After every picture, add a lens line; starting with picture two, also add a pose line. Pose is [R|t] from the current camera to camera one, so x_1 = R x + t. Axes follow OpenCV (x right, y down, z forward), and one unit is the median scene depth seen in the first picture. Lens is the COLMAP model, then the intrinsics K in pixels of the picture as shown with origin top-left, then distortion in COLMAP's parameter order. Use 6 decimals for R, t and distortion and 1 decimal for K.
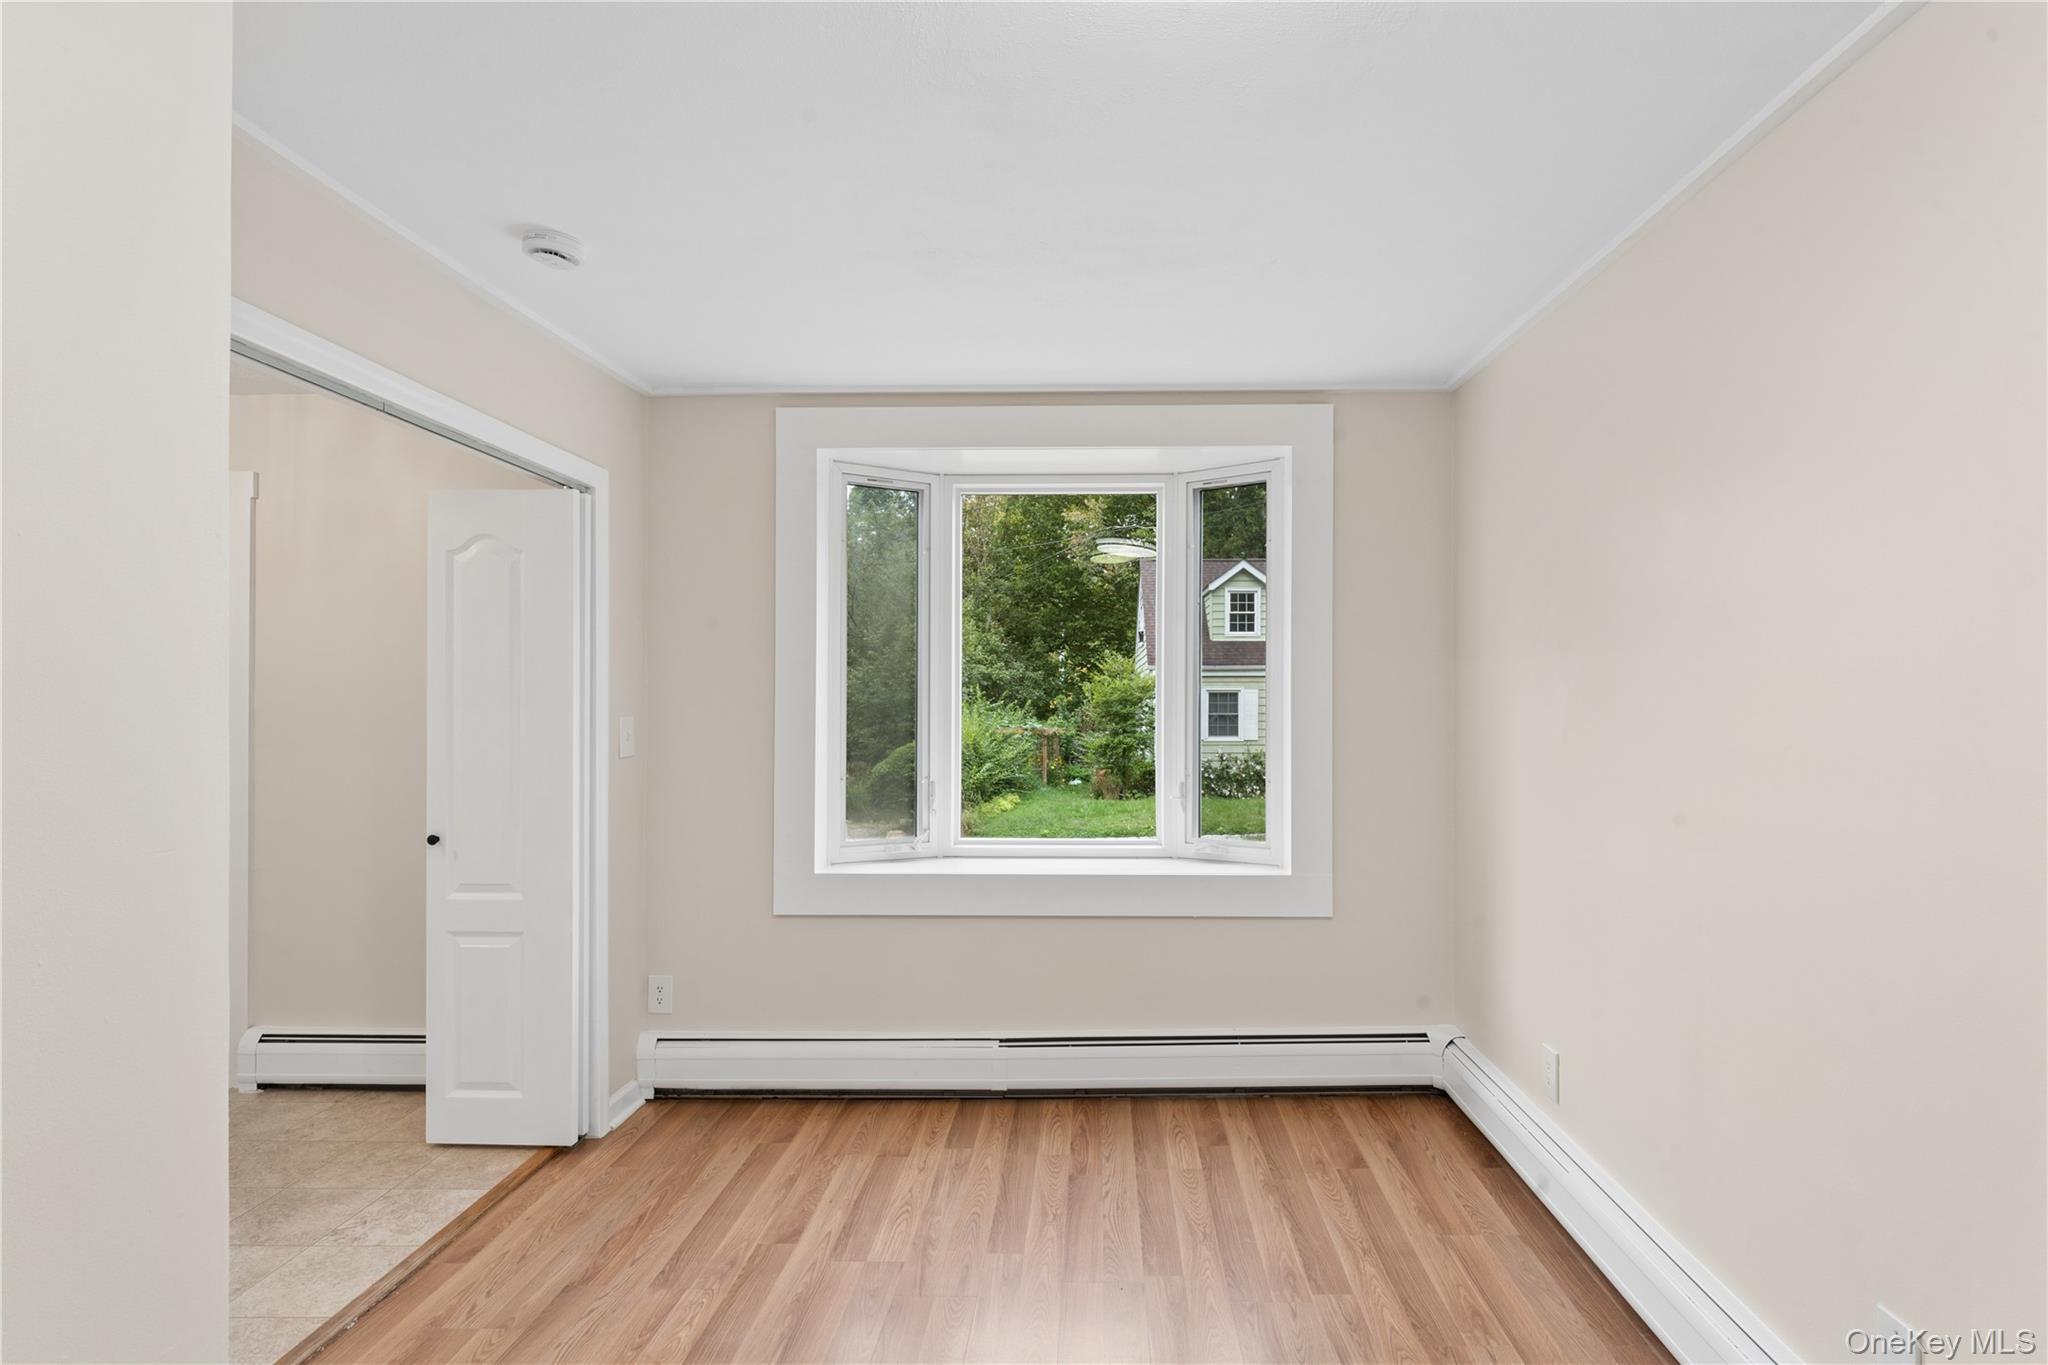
lens RADIAL K [[1055.2, 0, 1040.6], [0, 1055.2, 685.9], [0, 0, 1]] dist [0.001369, -0.000221]
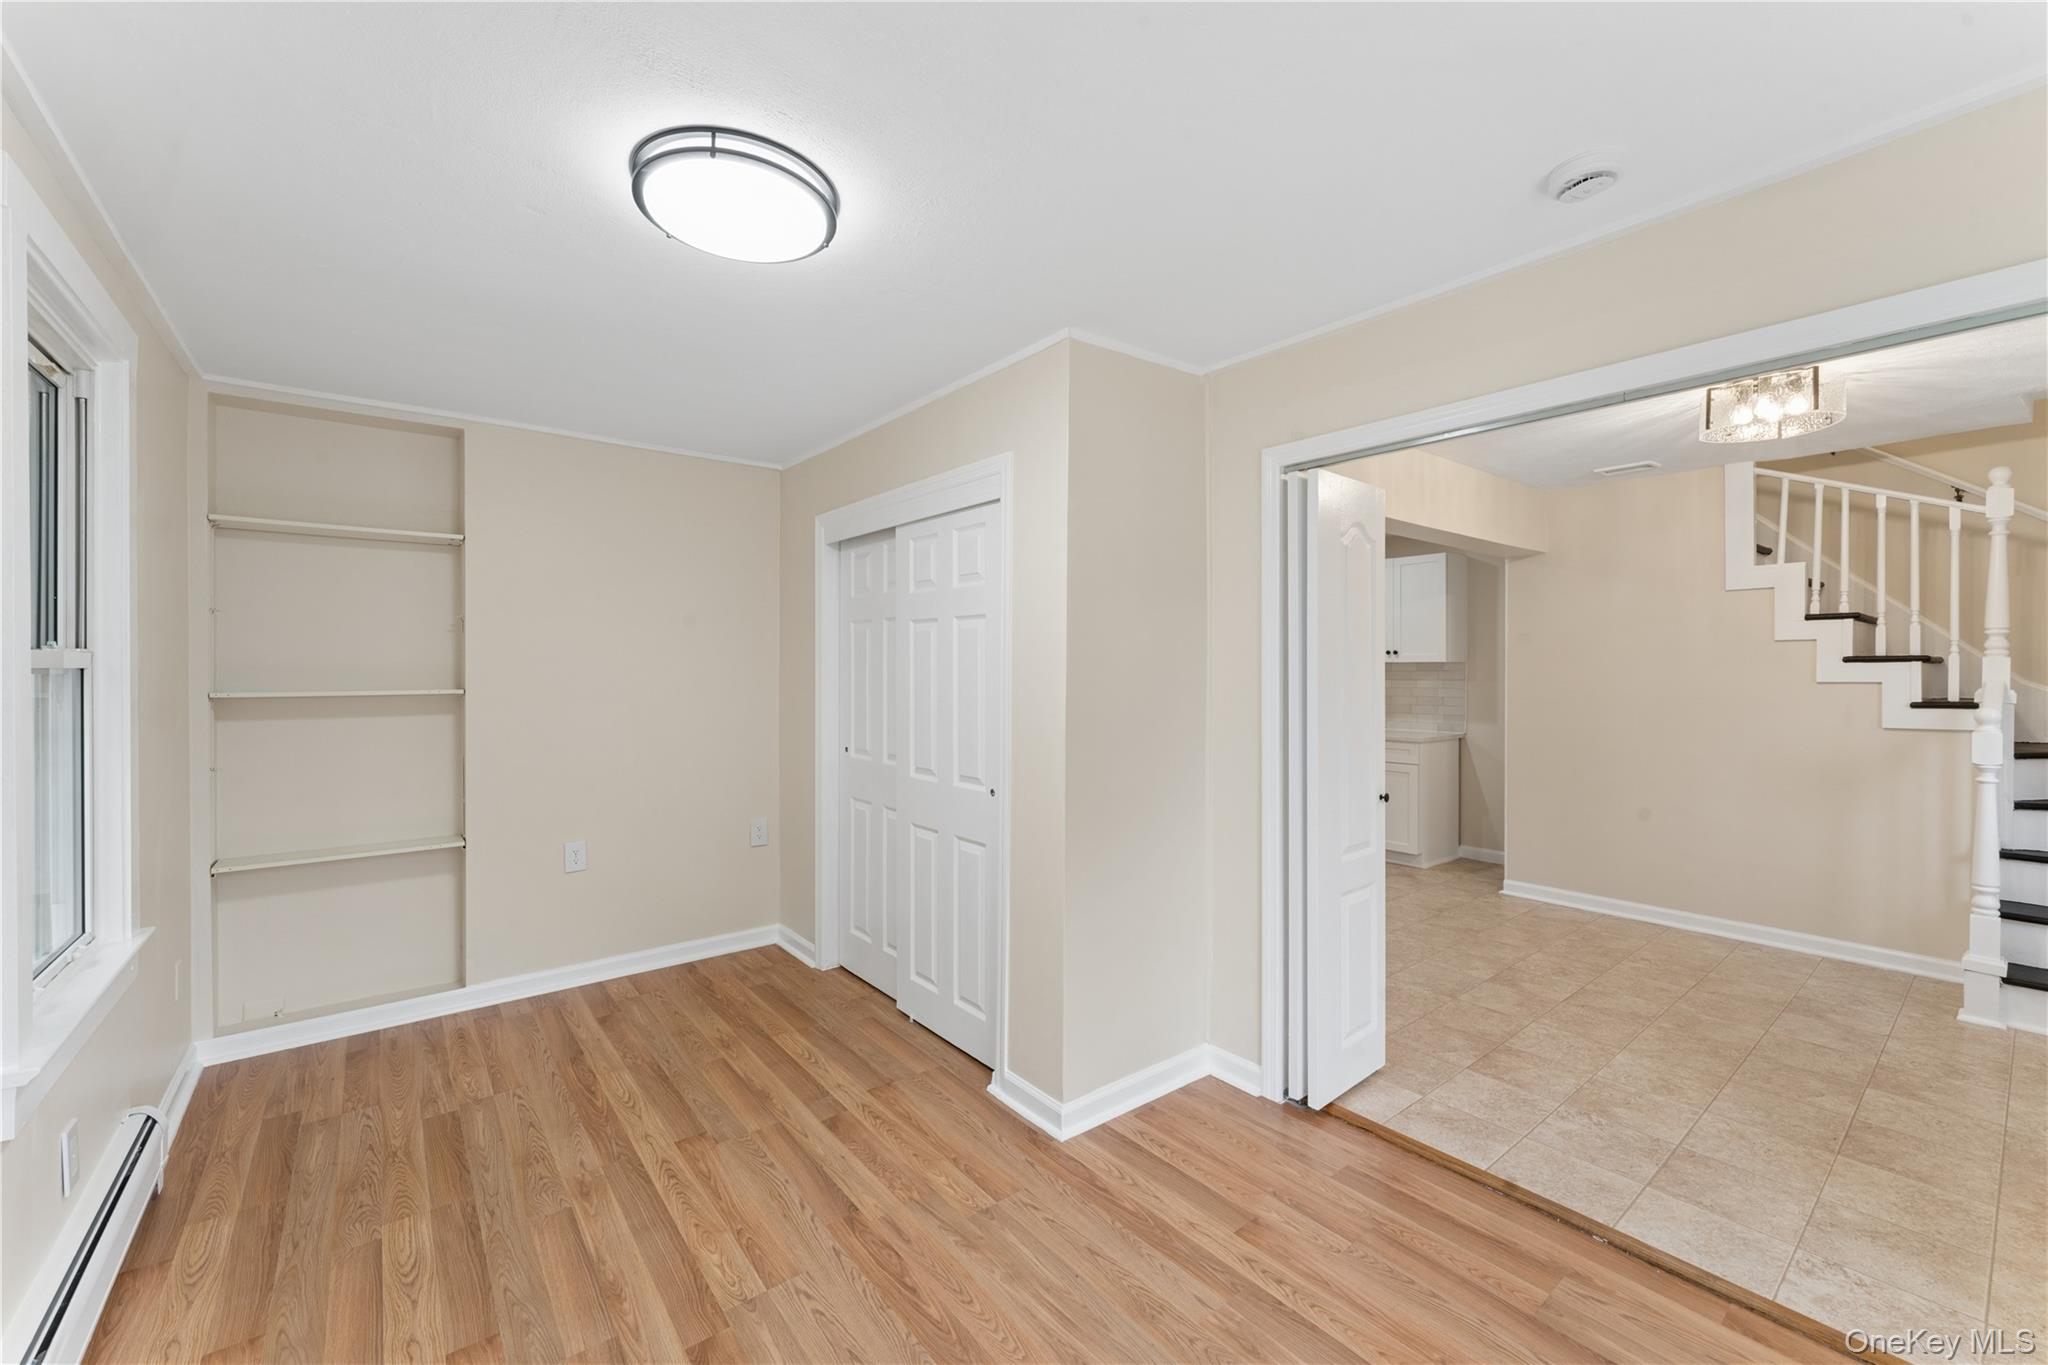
lens RADIAL K [[831.1, 0, 1013.1], [0, 831.1, 674.4], [0, 0, 1]] dist [-0.001782, -0.000269]
pose [[-0.757063, 0.010175, -0.653263, 0.313267], [0.007471, 0.999948, 0.006917, 0.002956], [0.653300, 0.000356, -0.757099, 1.056806]]
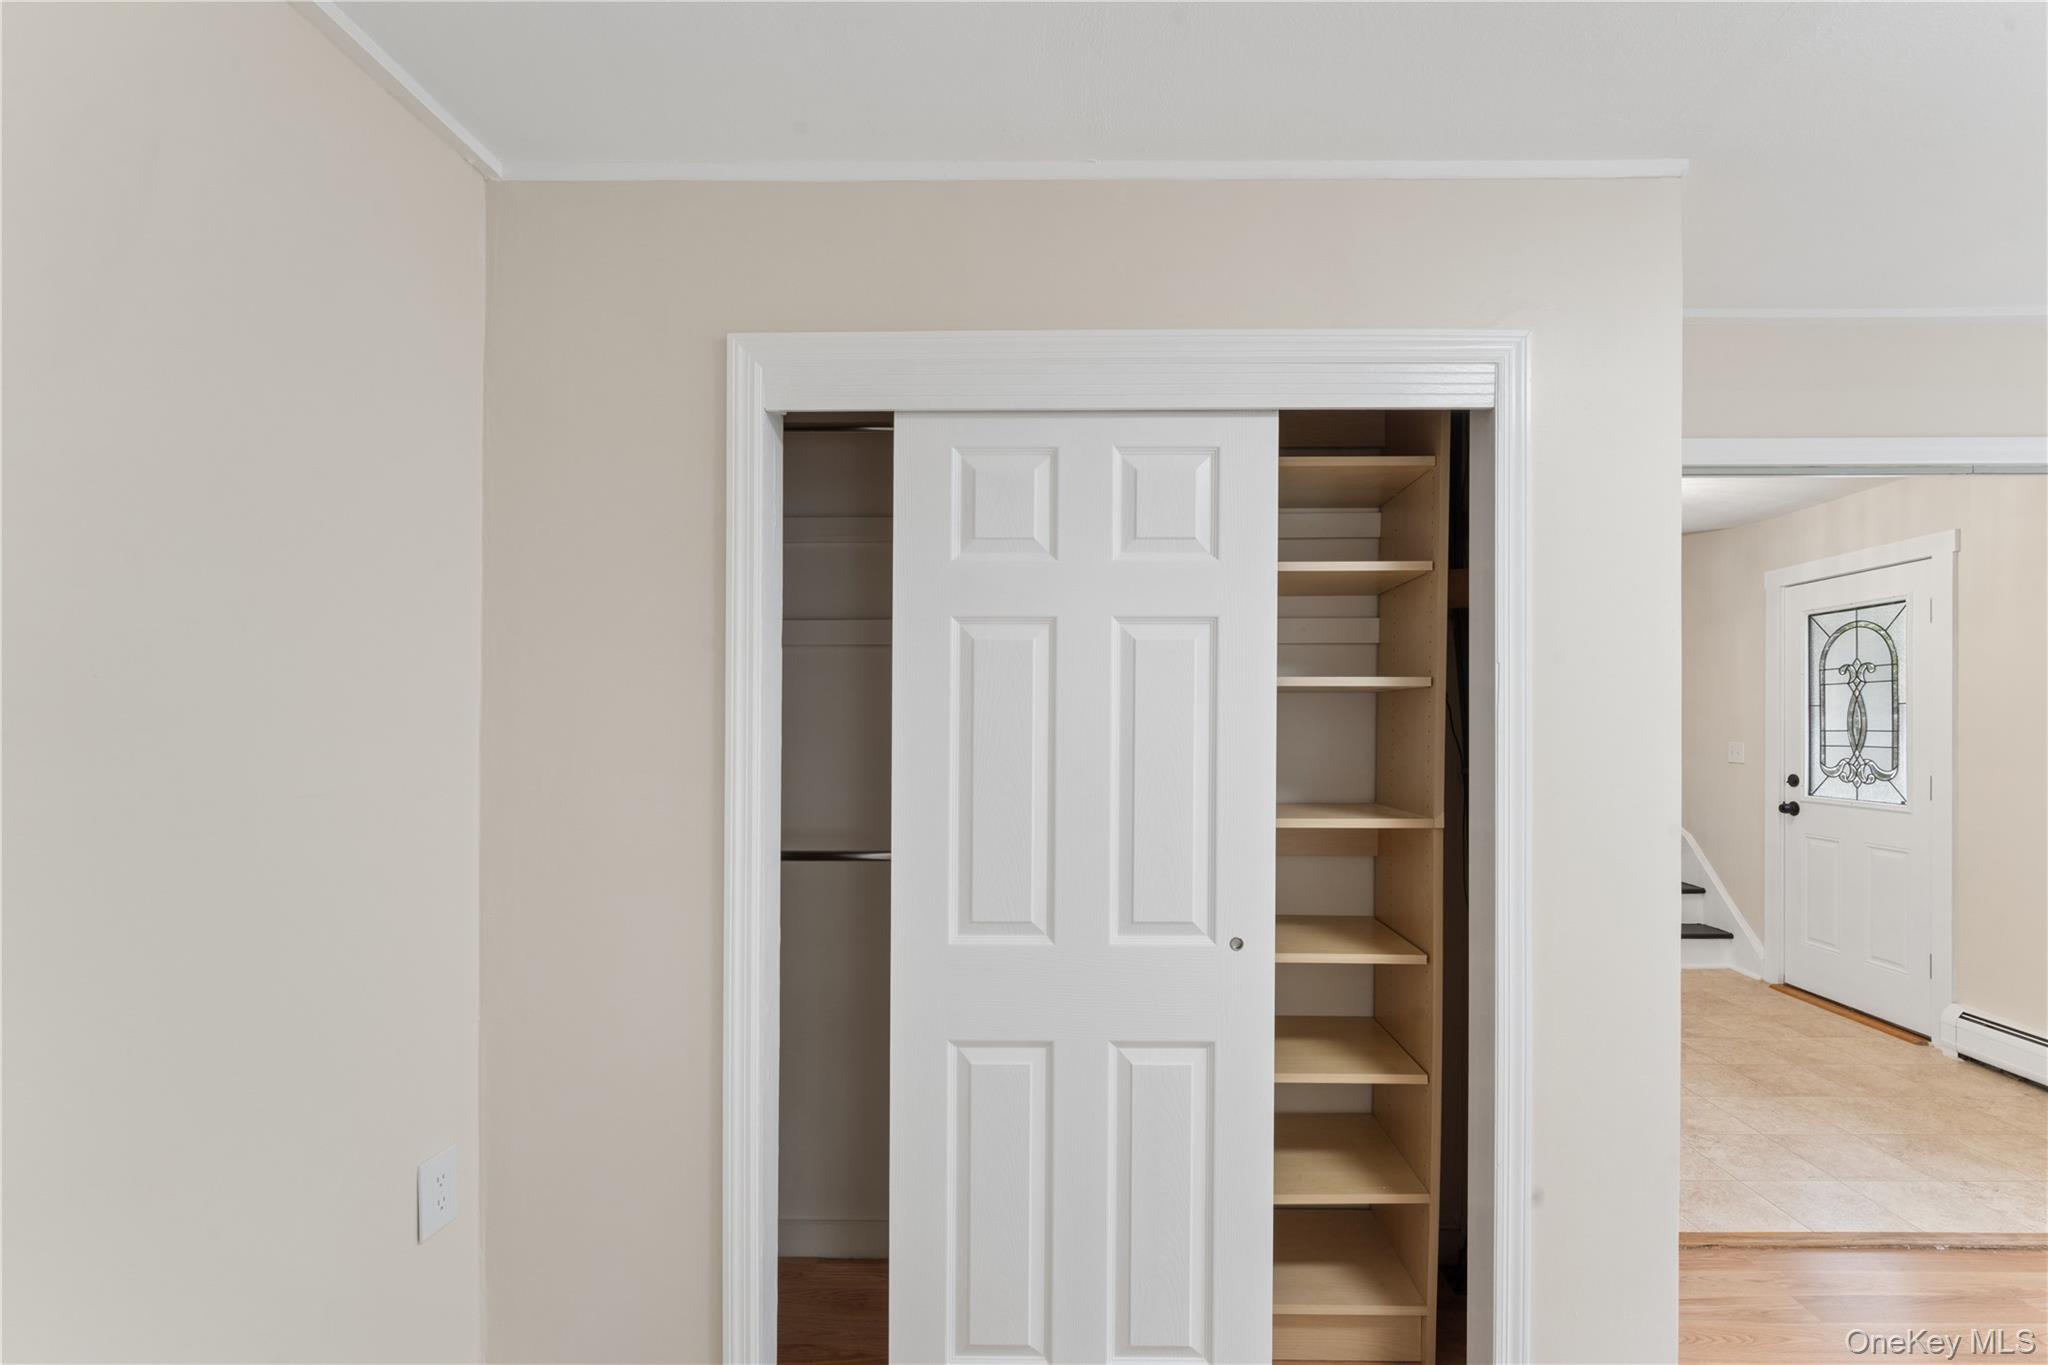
lens RADIAL K [[890.0, 0, 1083.3], [0, 890.0, 712.1], [0, 0, 1]] dist [-0.014653, -0.000249]
pose [[0.038888, 0.002494, -0.999240, 0.245815], [-0.000175, 0.999997, 0.002489, -0.002506], [0.999244, 0.000078, 0.038888, -0.006059]]
